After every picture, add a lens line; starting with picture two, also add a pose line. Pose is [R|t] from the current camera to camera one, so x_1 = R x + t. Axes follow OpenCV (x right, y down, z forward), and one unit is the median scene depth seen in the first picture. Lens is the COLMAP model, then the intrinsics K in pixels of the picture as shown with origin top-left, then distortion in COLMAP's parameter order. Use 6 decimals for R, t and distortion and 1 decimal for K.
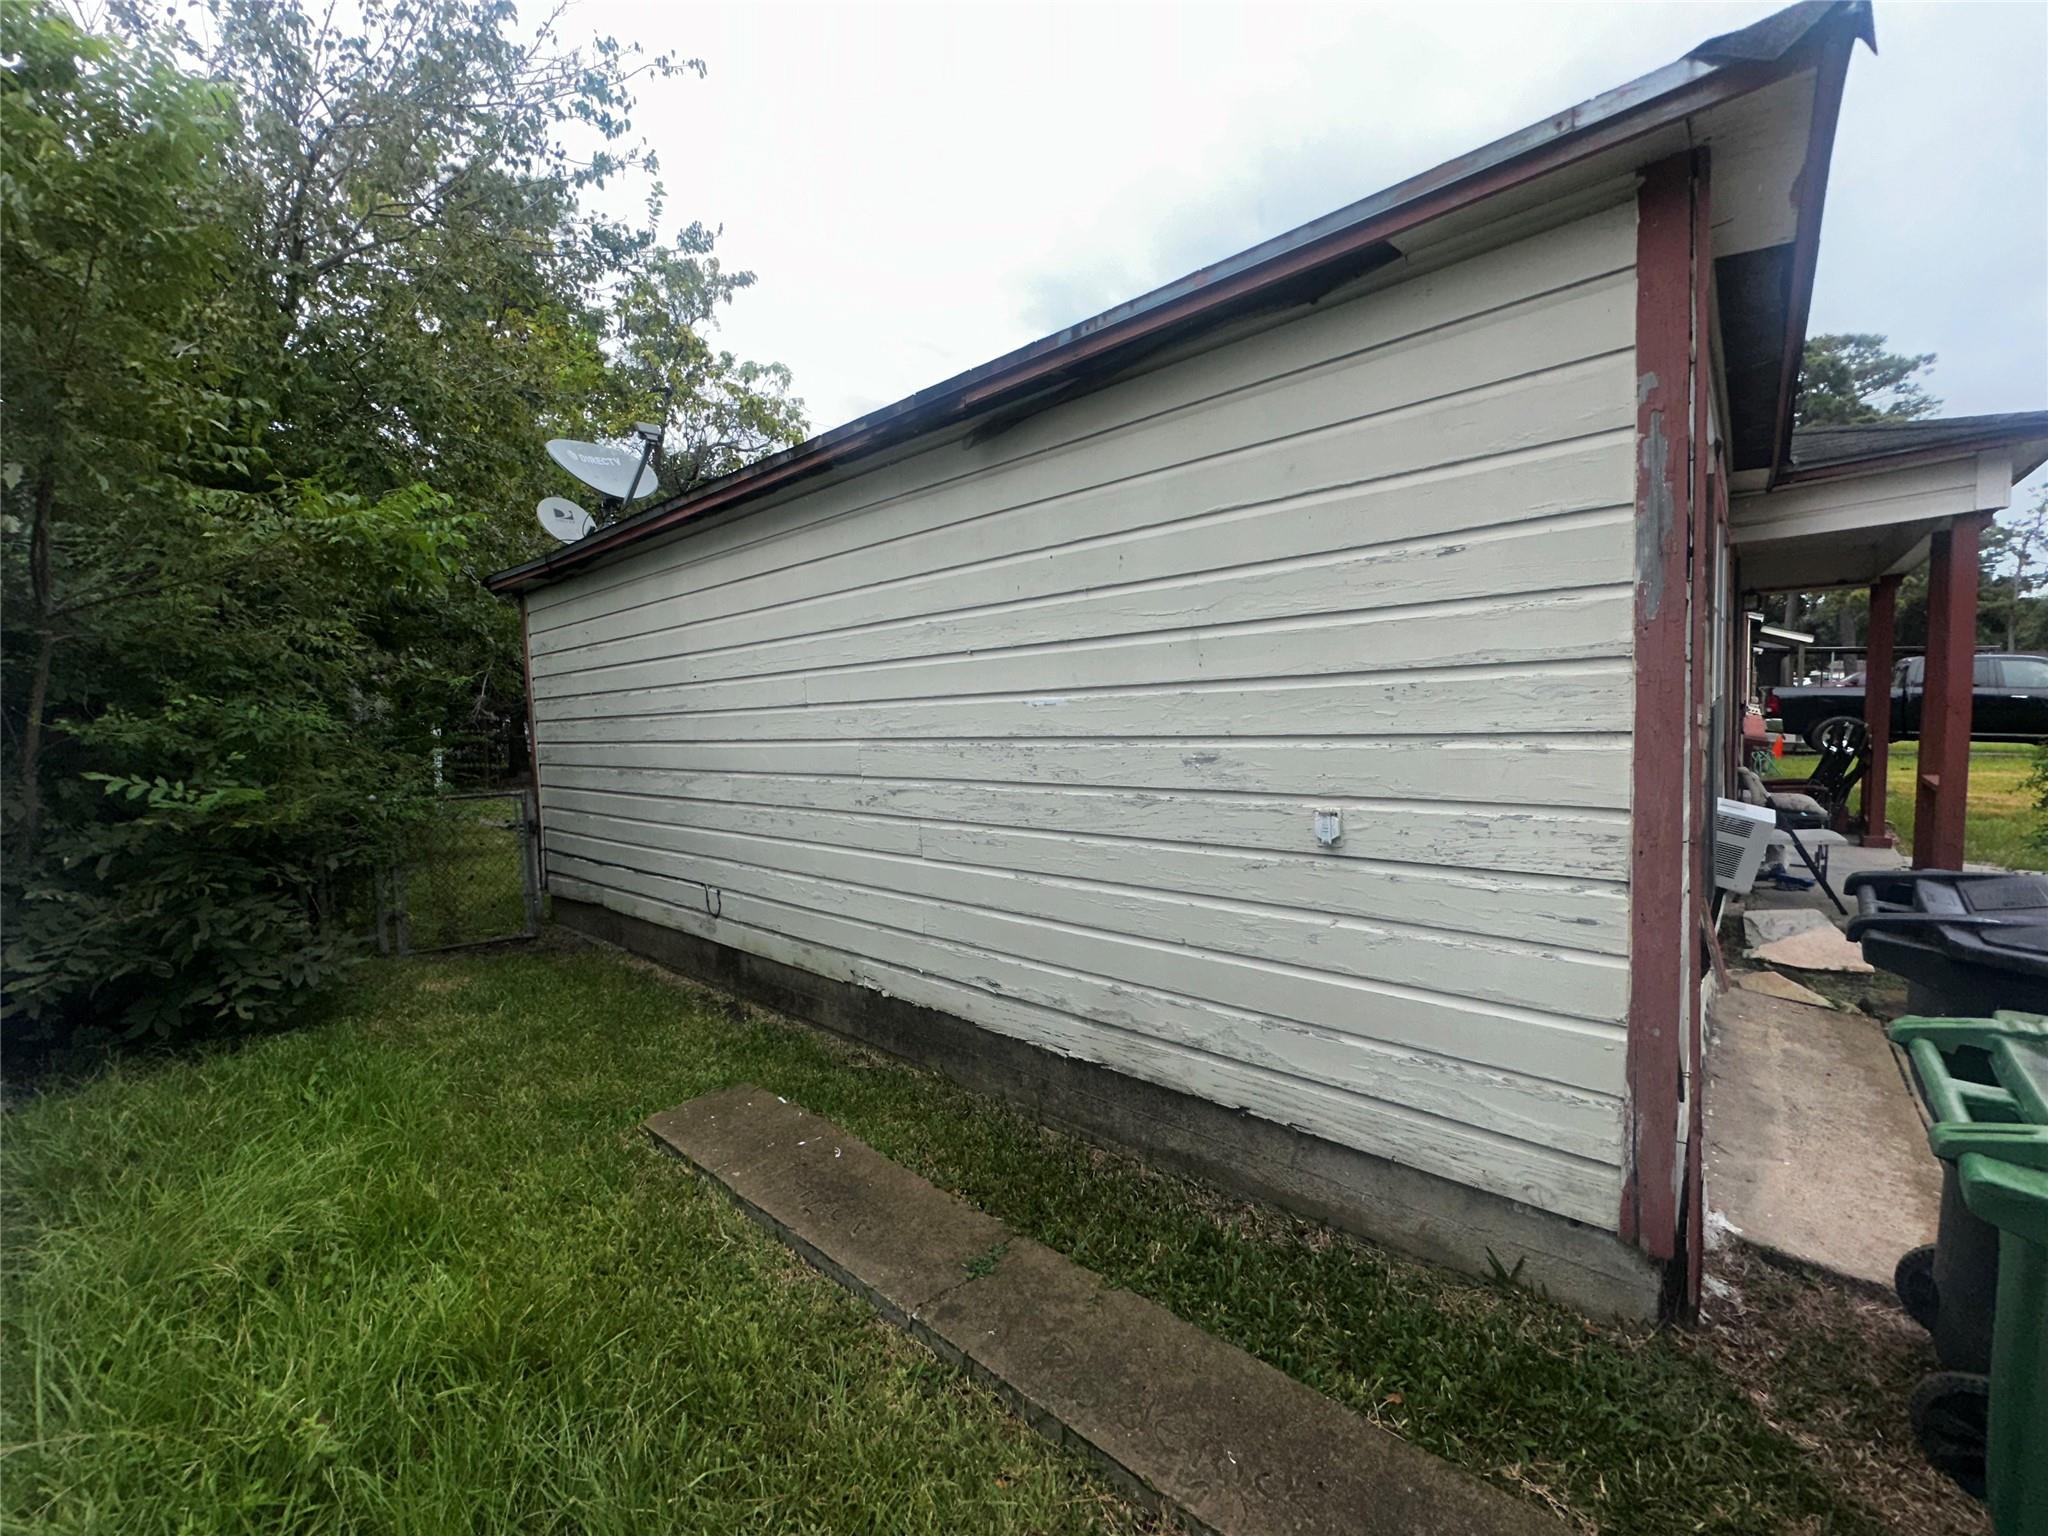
lens RADIAL K [[819.8, 0, 1027.5], [0, 819.8, 777.6], [0, 0, 1]] dist [-0.002360, 0.000683]
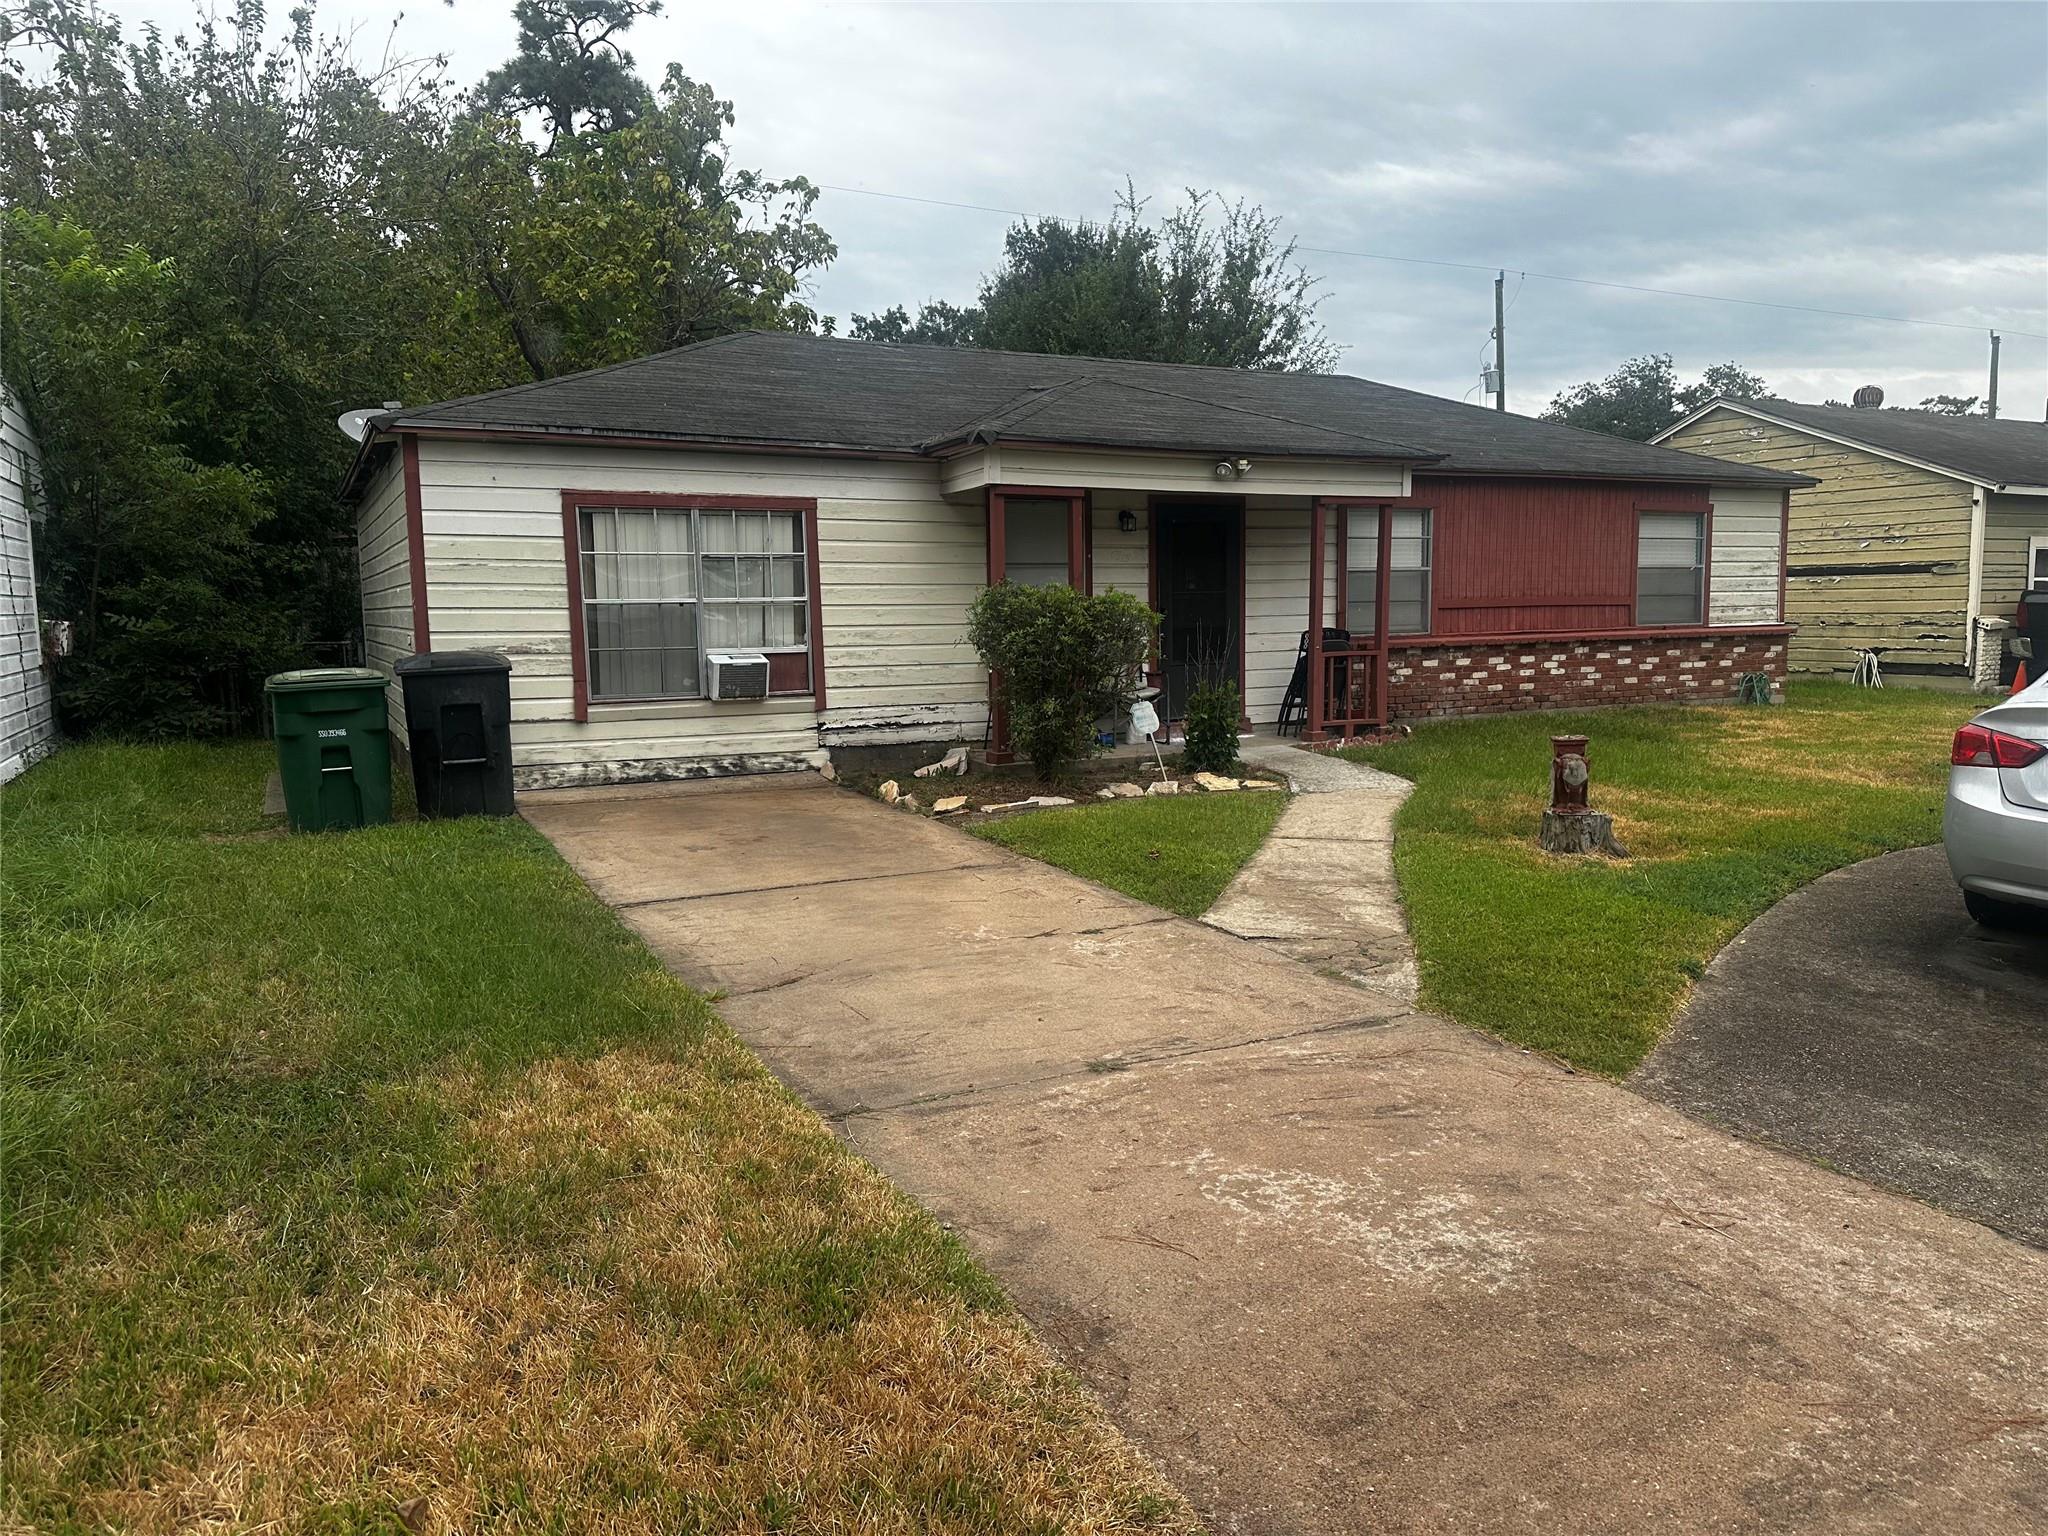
lens RADIAL K [[1448.7, 0, 1055.8], [0, 1448.7, 765.2], [0, 0, 1]] dist [0.034926, -0.017441]
pose [[0.937338, 0.061597, -0.342932, 2.221262], [-0.047637, 0.997662, 0.048993, 0.075332], [0.345148, -0.029586, 0.938082, -1.543057]]
